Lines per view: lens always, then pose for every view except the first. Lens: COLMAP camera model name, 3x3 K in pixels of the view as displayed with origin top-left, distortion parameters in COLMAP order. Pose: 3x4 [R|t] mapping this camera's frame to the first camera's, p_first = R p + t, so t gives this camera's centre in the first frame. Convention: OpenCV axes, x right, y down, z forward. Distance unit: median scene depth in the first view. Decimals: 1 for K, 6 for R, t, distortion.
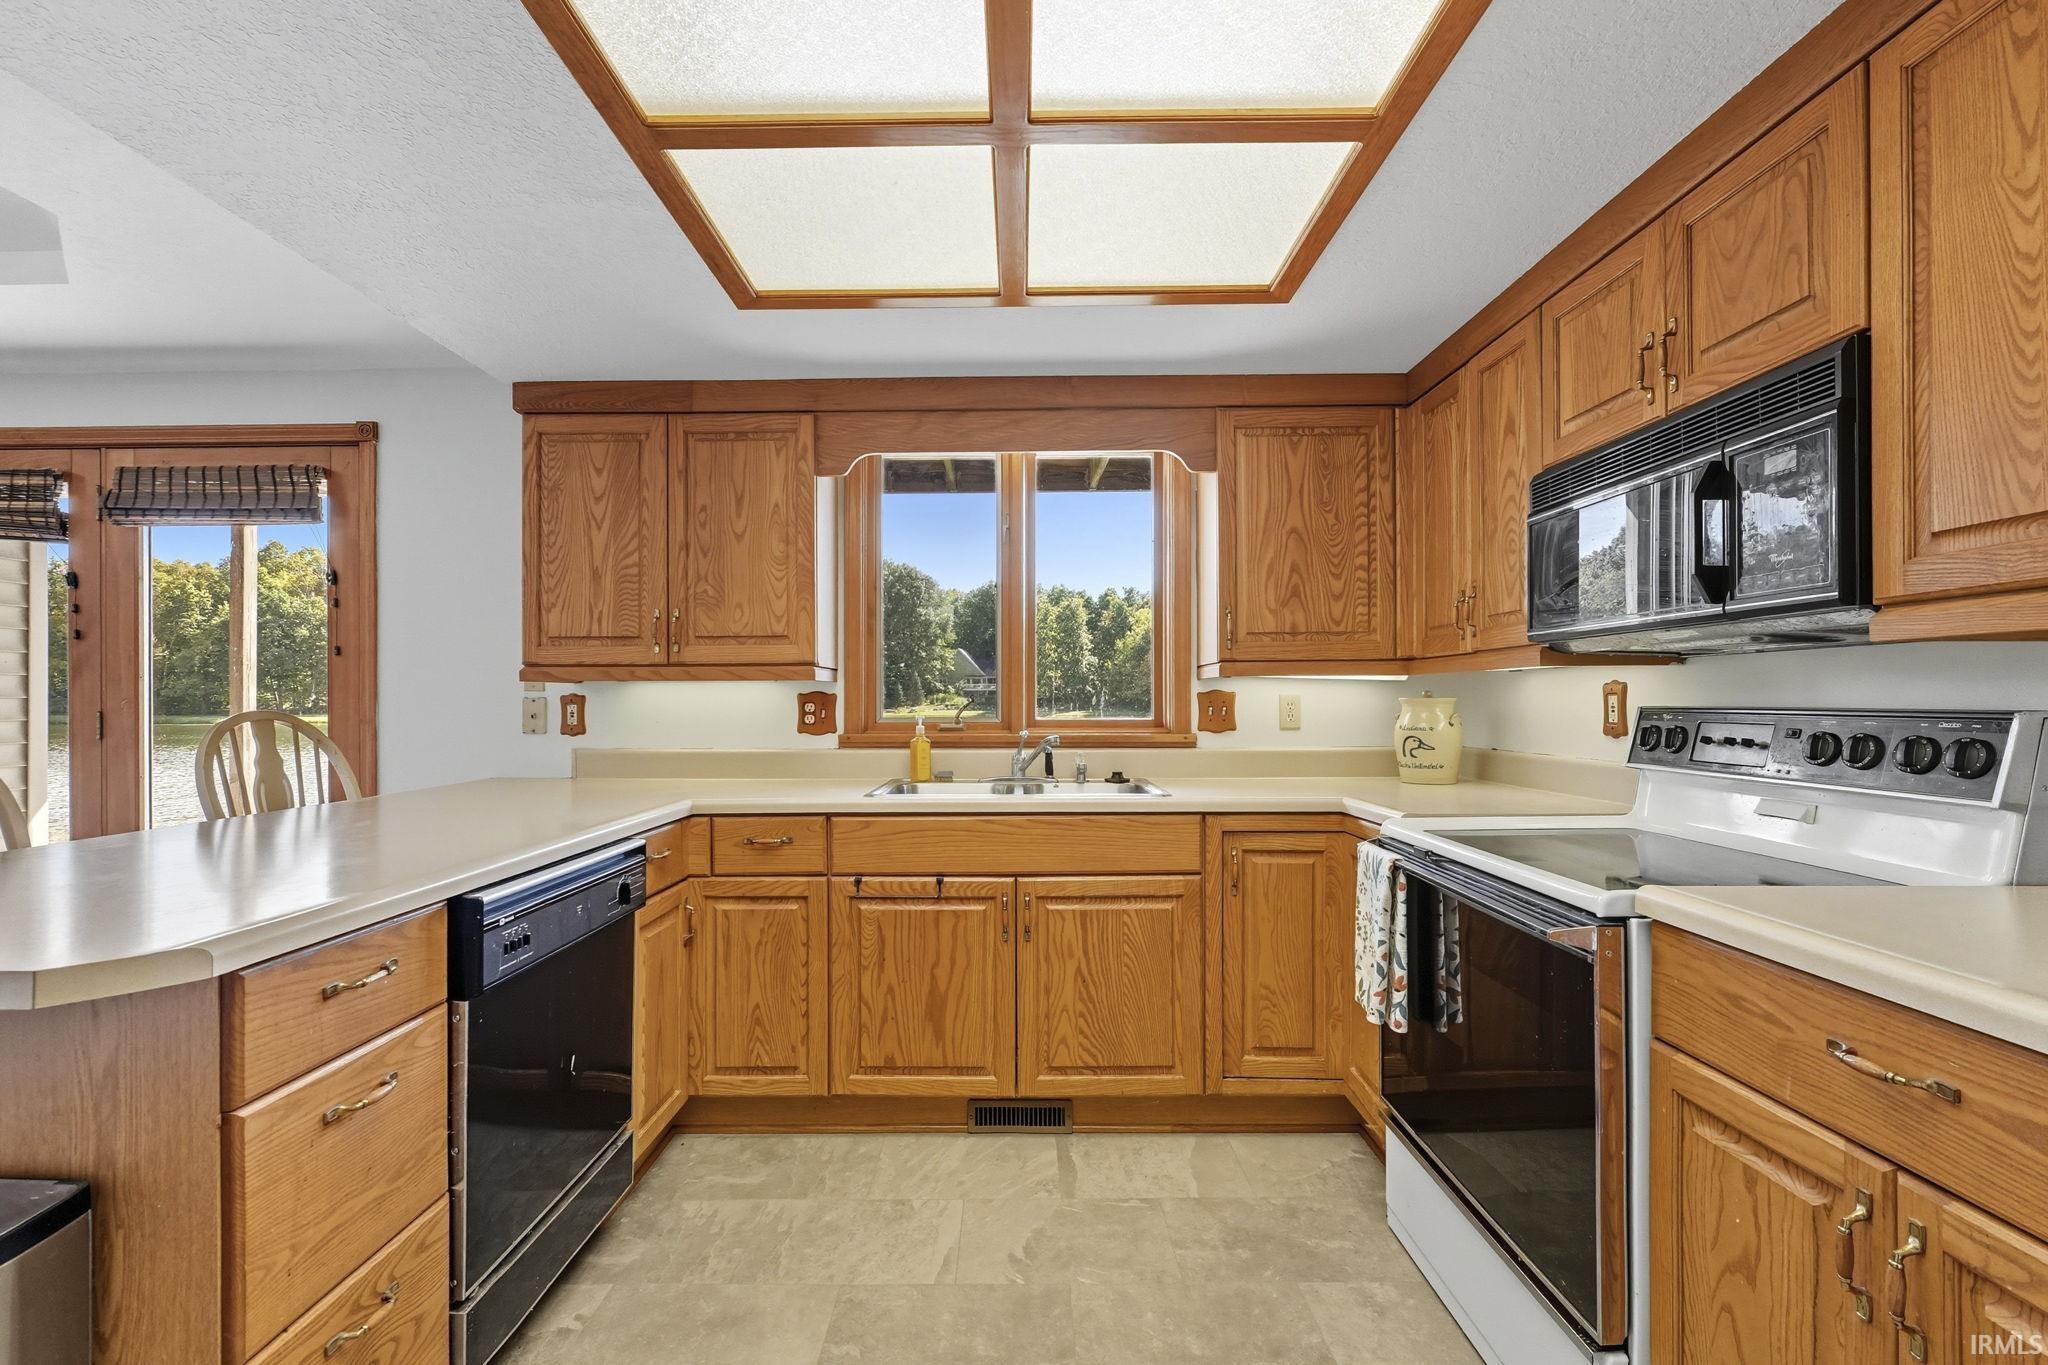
lens RADIAL K [[885.5, 0, 1011.3], [0, 885.5, 690.5], [0, 0, 1]] dist [0.000362, -0.000123]
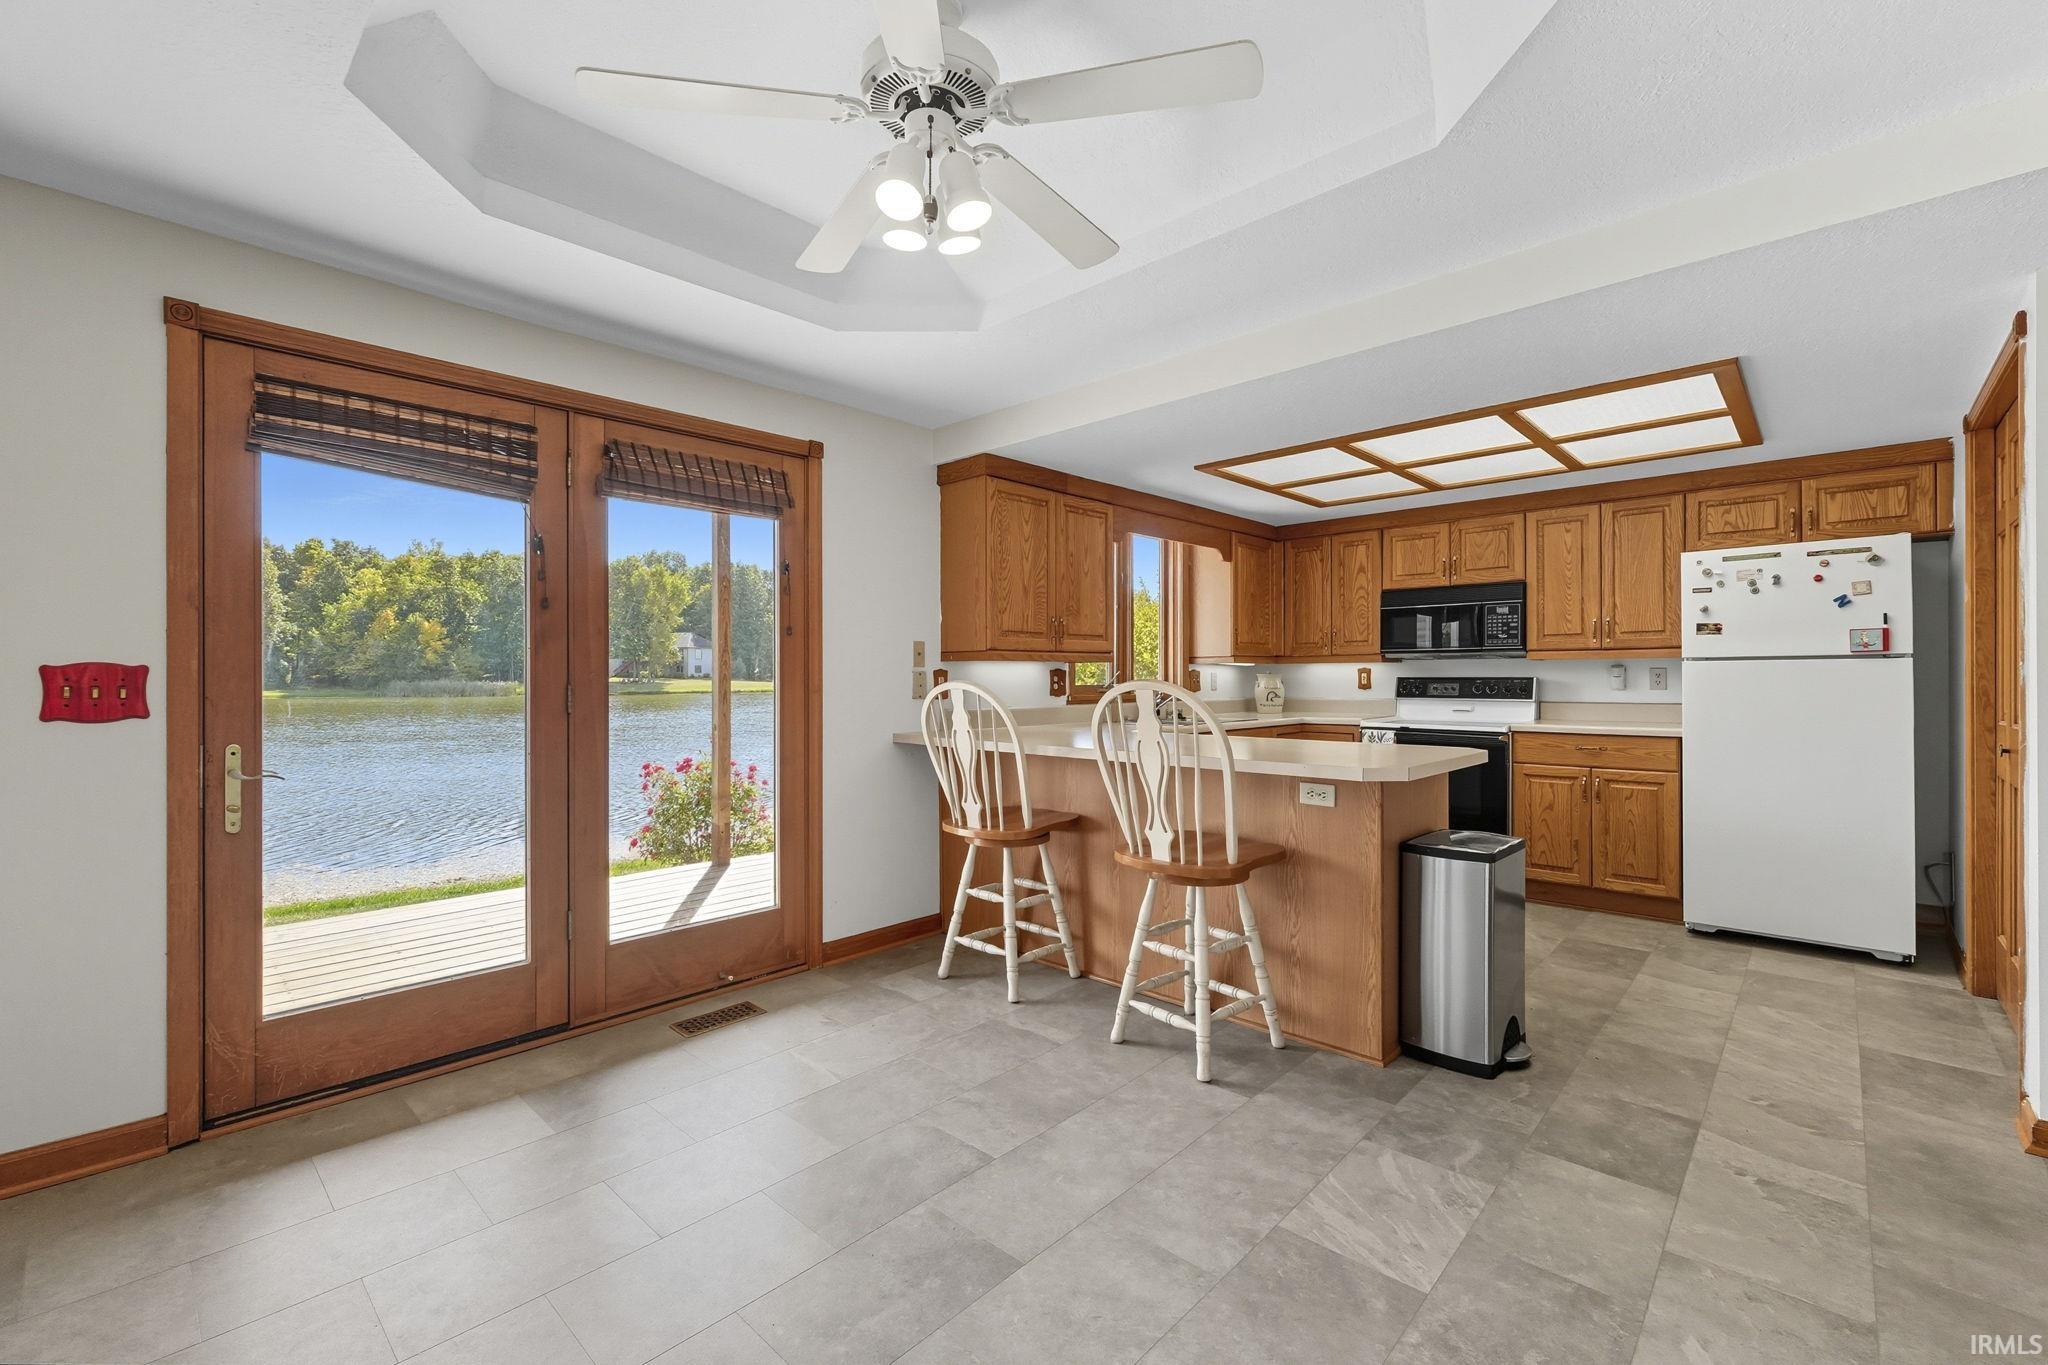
lens RADIAL K [[868.7, 0, 1007.4], [0, 868.7, 670.1], [0, 0, 1]] dist [-0.000825, -0.000041]
pose [[0.689841, 0.006357, 0.723933, -1.398893], [-0.007526, 0.999970, -0.001610, 0.006346], [-0.723922, -0.004338, 0.689869, 0.001193]]
